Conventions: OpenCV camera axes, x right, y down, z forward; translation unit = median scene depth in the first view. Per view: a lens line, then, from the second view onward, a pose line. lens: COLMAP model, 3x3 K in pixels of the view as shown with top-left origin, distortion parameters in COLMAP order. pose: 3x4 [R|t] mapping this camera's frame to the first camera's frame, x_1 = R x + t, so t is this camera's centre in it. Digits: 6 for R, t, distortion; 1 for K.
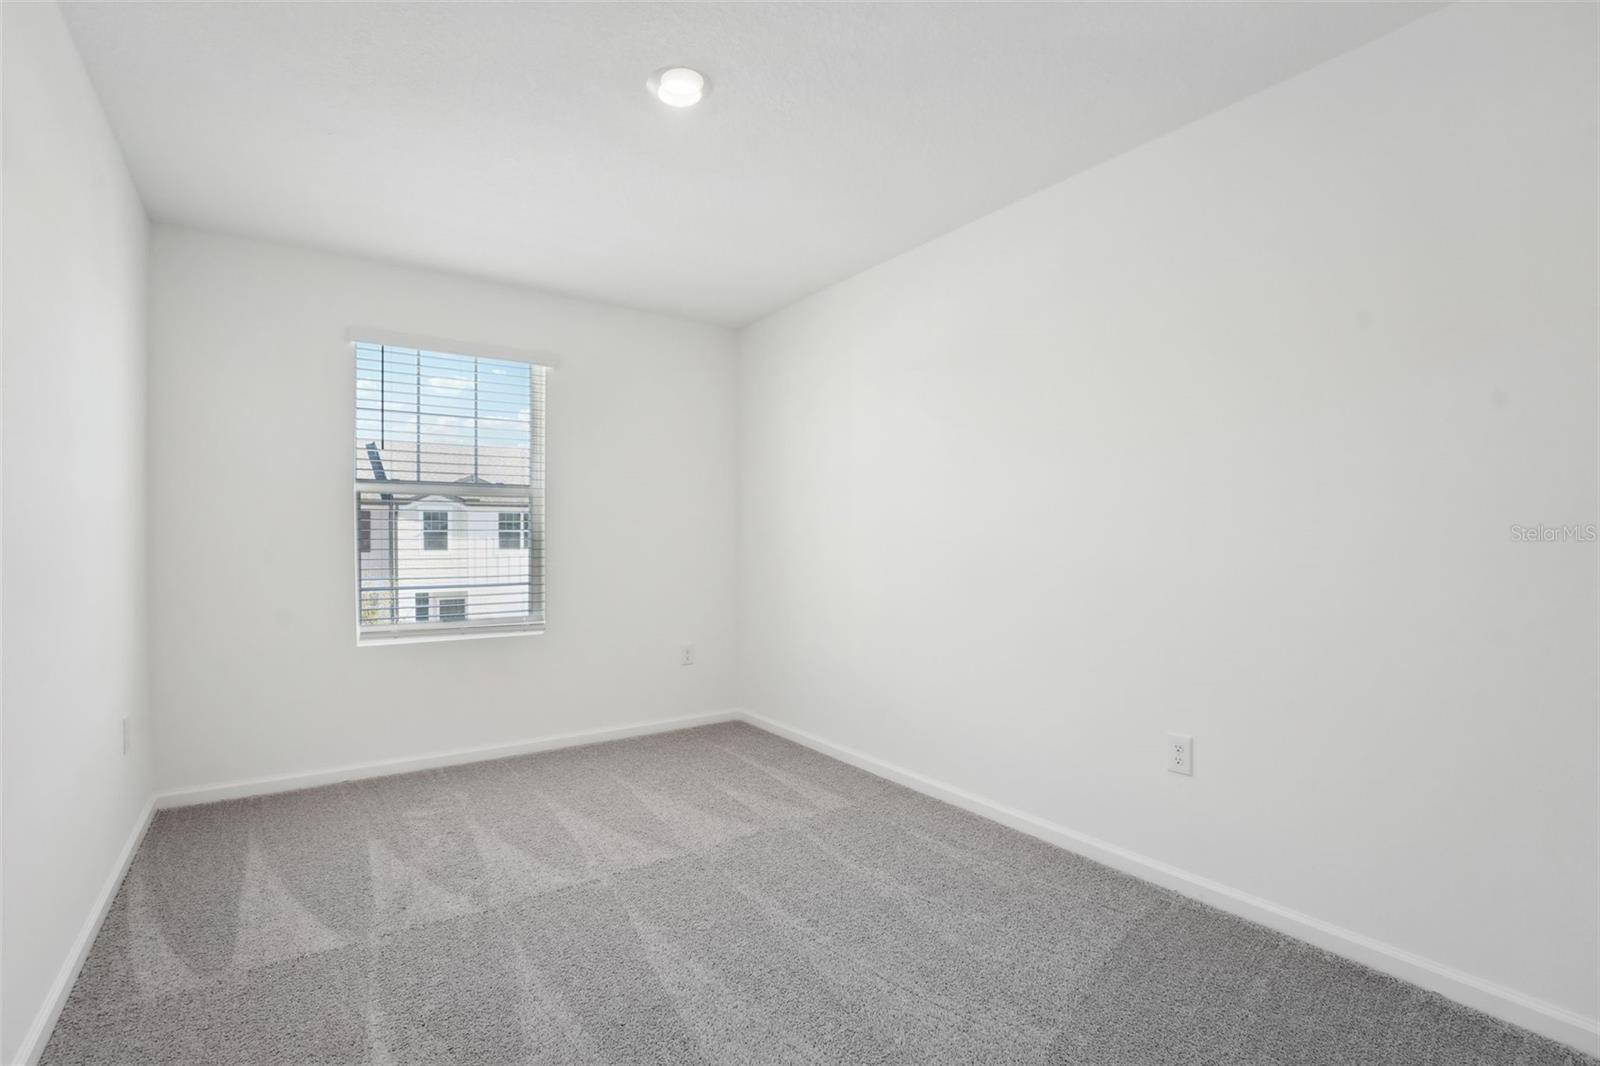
lens RADIAL K [[663.3, 0, 784.9], [0, 663.3, 538.6], [0, 0, 1]] dist [-0.005148, 0.000201]
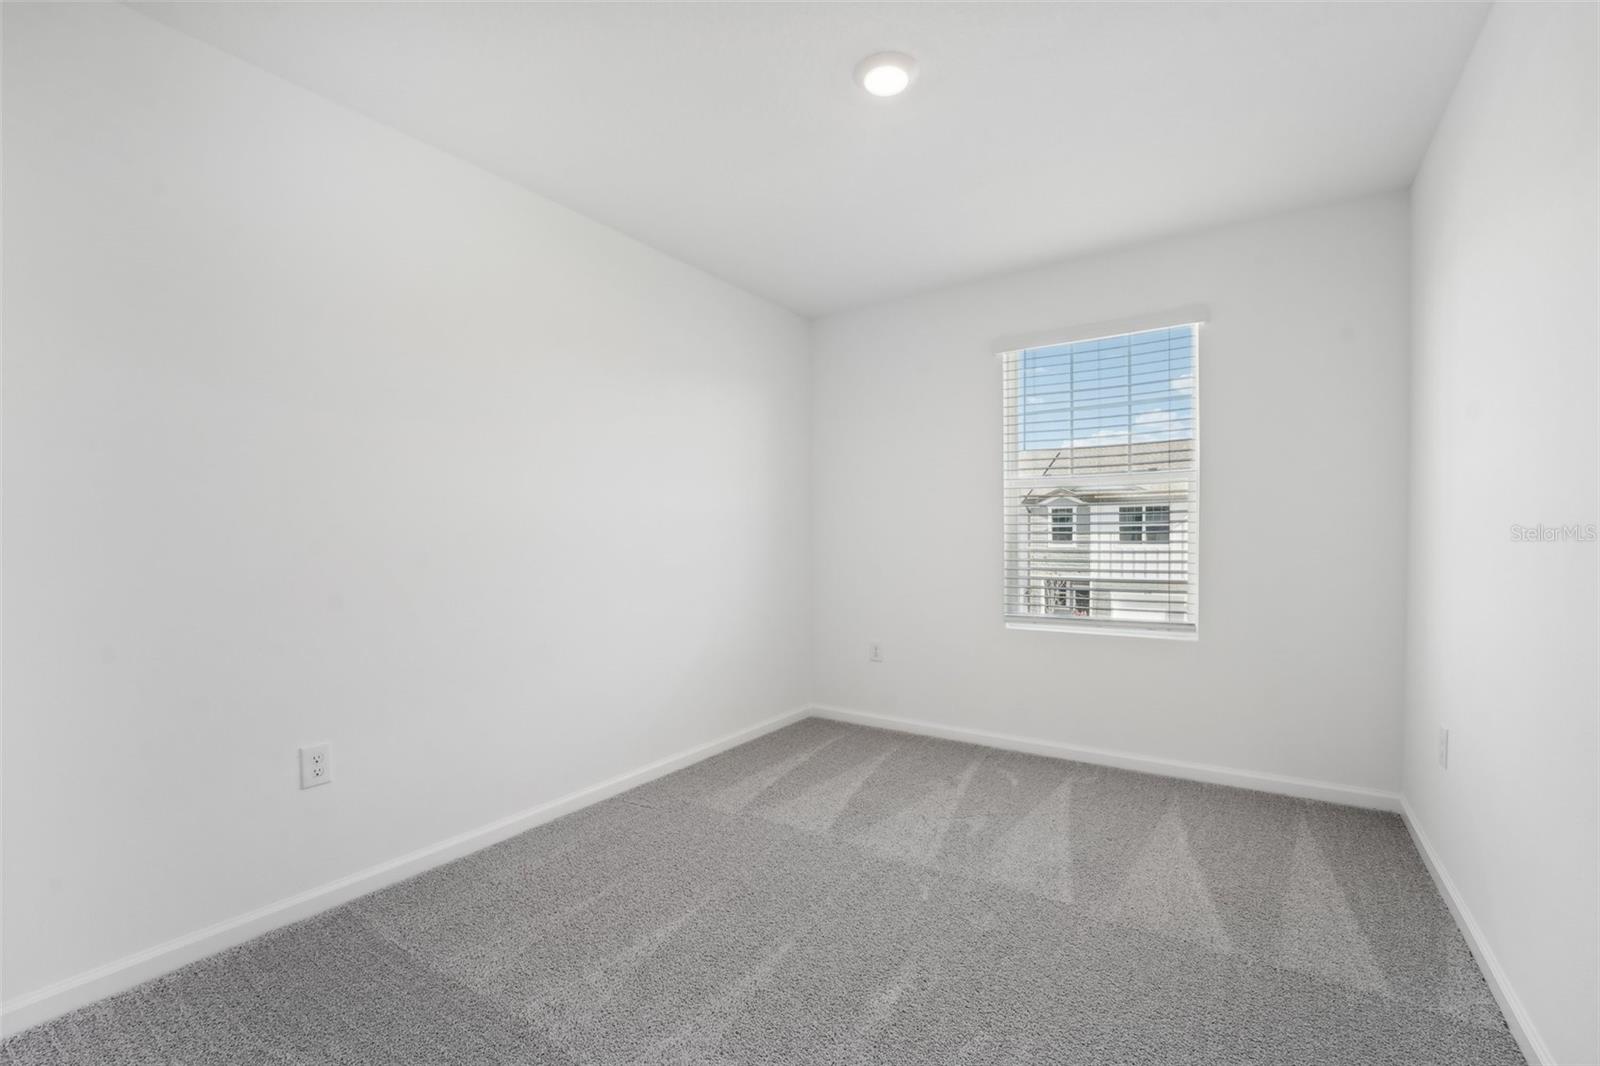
lens RADIAL K [[663.3, 0, 791.0], [0, 663.3, 528.4], [0, 0, 1]] dist [-0.005148, 0.000201]
pose [[0.509086, -0.009262, -0.860666, 0.153240], [0.003273, 0.999956, -0.008825, 0.001384], [0.860710, 0.001675, 0.509093, 0.099182]]
